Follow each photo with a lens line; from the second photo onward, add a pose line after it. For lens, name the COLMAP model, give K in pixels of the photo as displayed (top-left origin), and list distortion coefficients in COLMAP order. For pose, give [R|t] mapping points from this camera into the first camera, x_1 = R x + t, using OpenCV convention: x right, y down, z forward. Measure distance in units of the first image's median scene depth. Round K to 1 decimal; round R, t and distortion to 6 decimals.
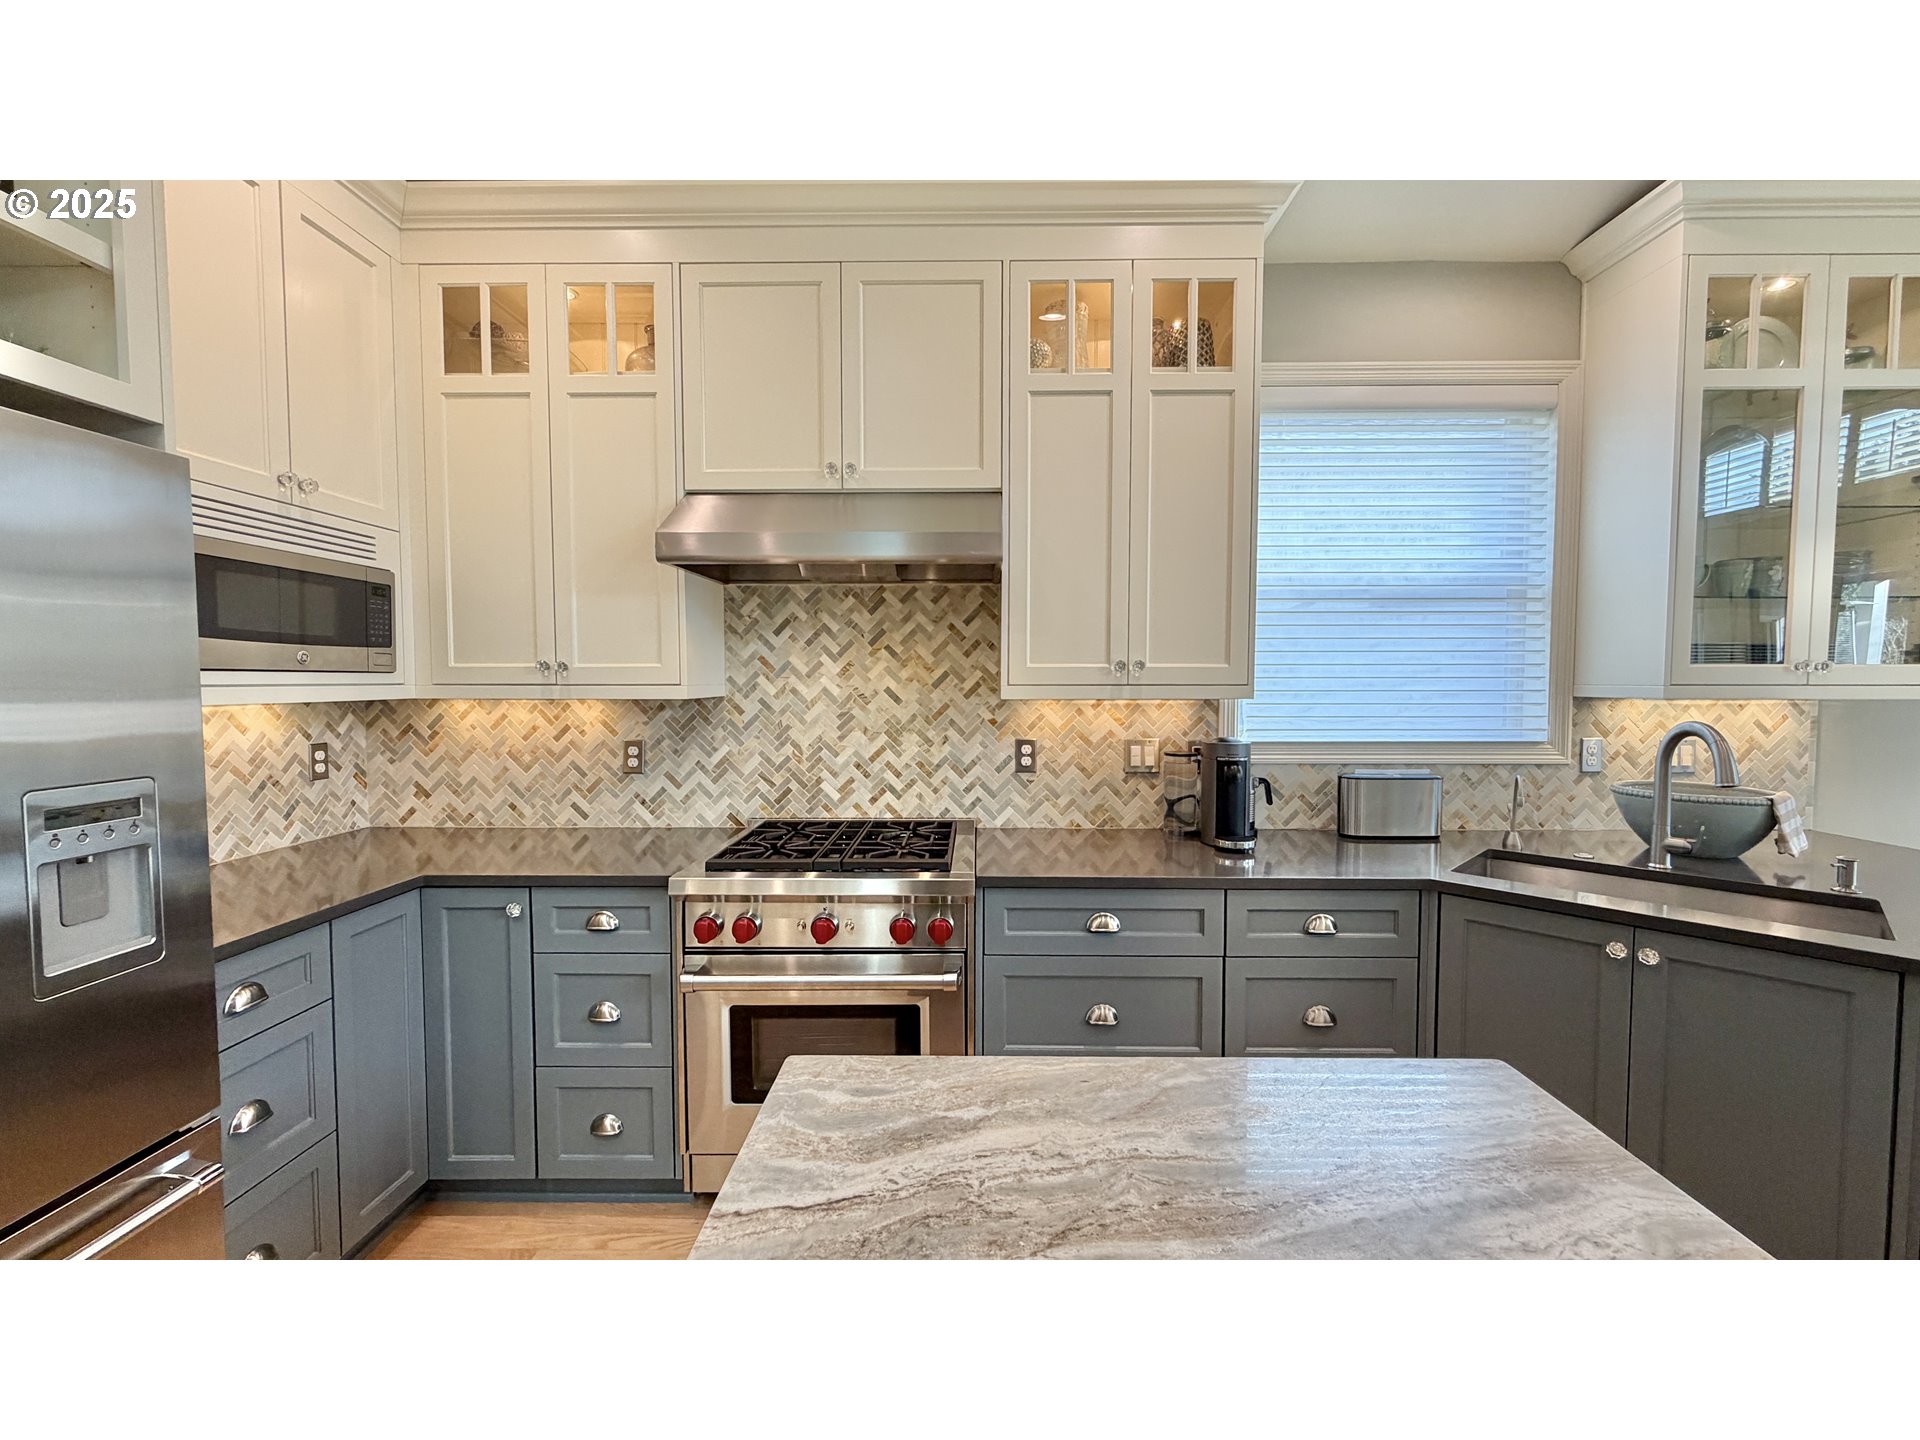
lens RADIAL K [[799.0, 0, 962.1], [0, 799.0, 714.5], [0, 0, 1]] dist [-0.001080, -0.000116]
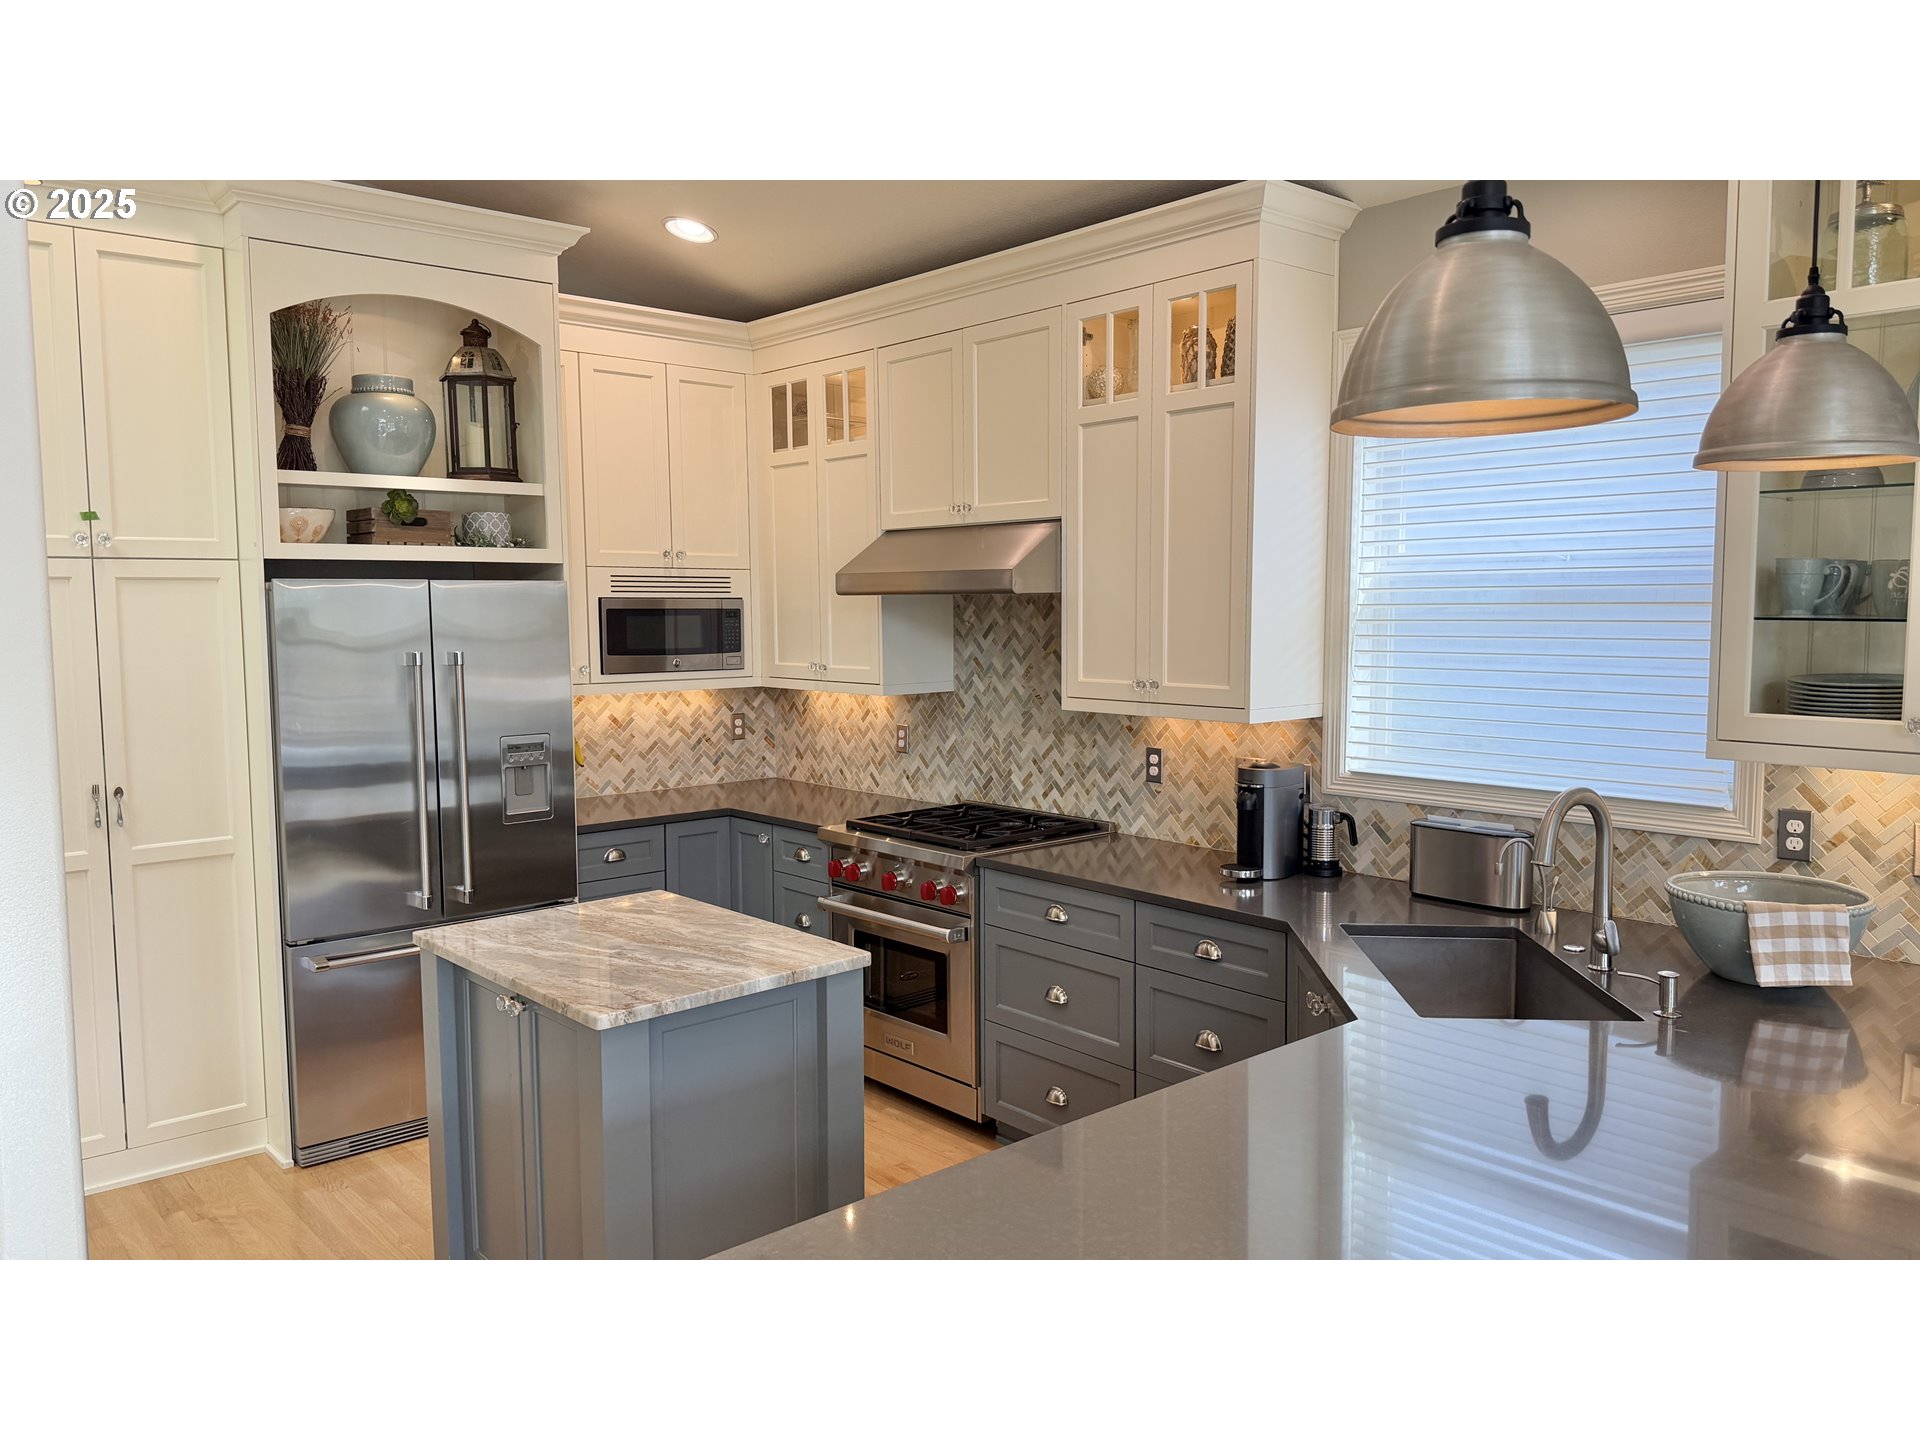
lens RADIAL K [[1599.8, 0, 1000.4], [0, 1599.8, 726.1], [0, 0, 1]] dist [0.085928, -0.112277]
pose [[0.644752, 0.063970, -0.761710, 1.486814], [-0.024368, 0.997706, 0.063164, -0.118928], [0.764003, -0.022164, 0.644832, -0.422840]]
